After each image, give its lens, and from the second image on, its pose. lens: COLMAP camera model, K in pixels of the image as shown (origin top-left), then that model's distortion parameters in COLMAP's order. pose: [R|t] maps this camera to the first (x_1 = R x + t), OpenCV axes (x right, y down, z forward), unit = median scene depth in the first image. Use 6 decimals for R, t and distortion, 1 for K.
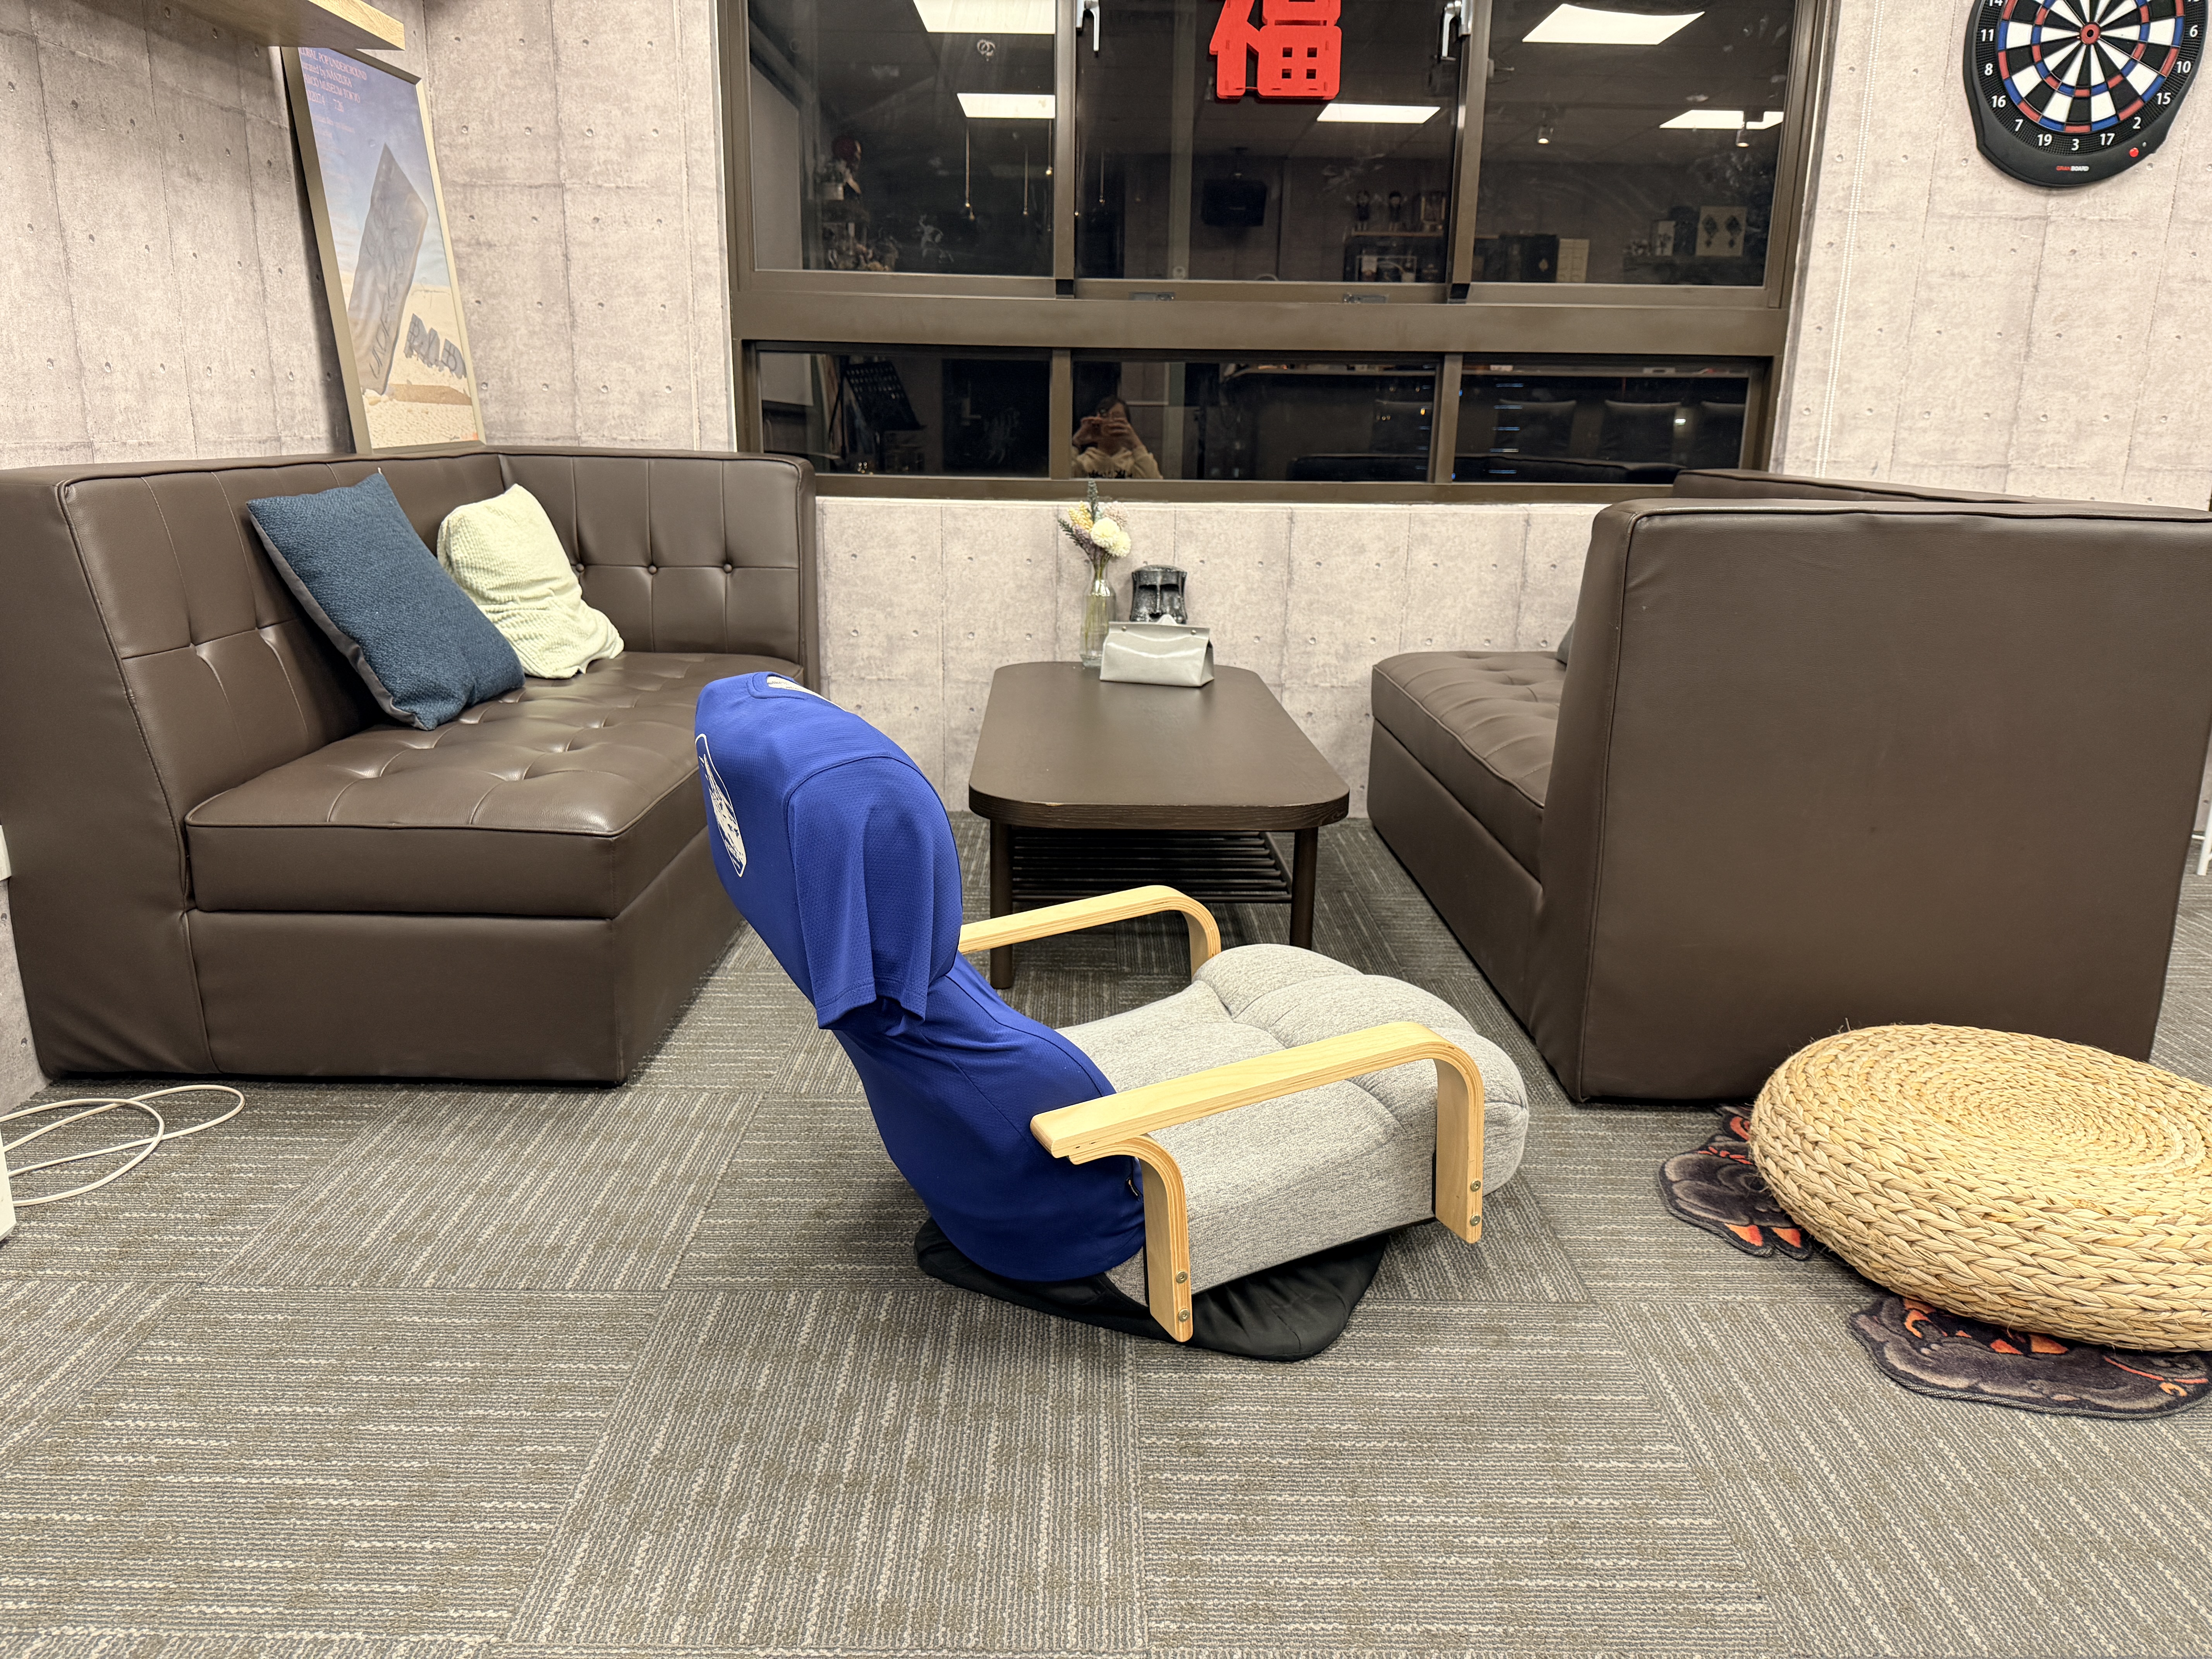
lens RADIAL K [[1602.3, 0, 1106.0], [0, 1602.3, 829.5], [0, 0, 1]] dist [-0.003776, -0.009332]
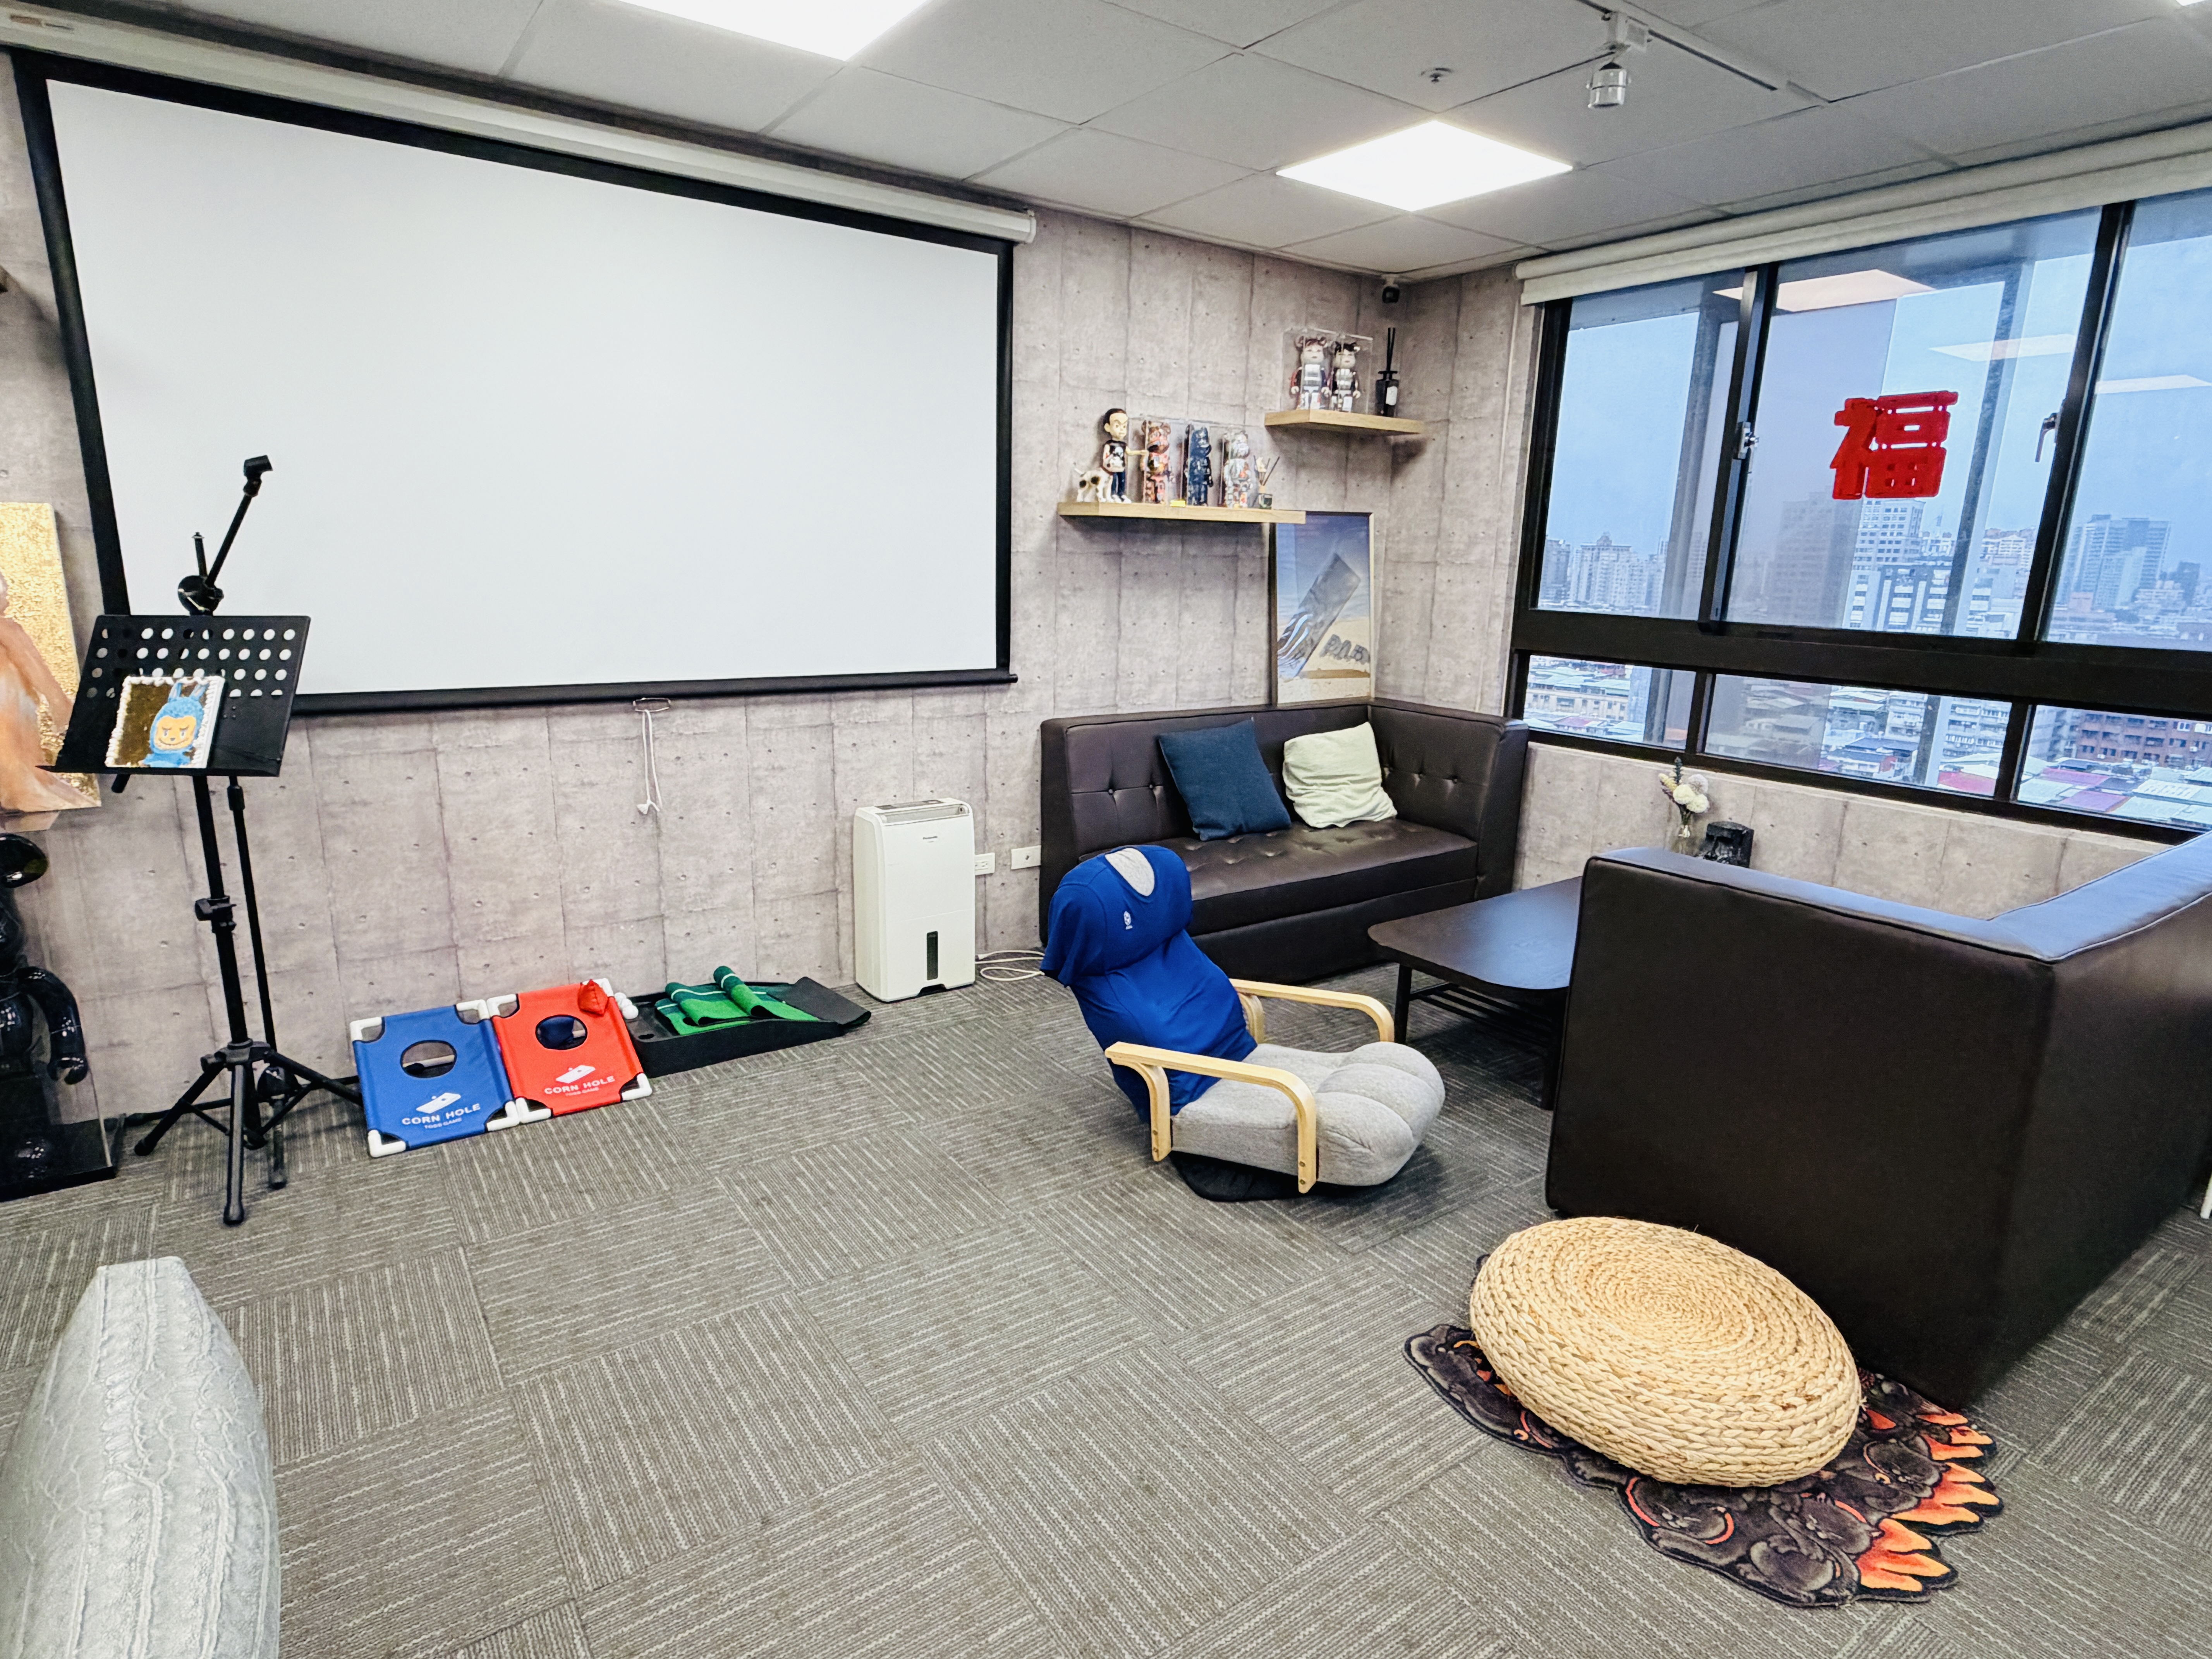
lens RADIAL K [[1201.1, 0, 1096.9], [0, 1201.1, 837.0], [0, 0, 1]] dist [-0.000641, -0.000003]
pose [[0.570658, 0.189778, -0.798958, 0.615304], [-0.218946, 0.972873, 0.074705, -0.119548], [0.791462, 0.132298, 0.596729, -0.086296]]
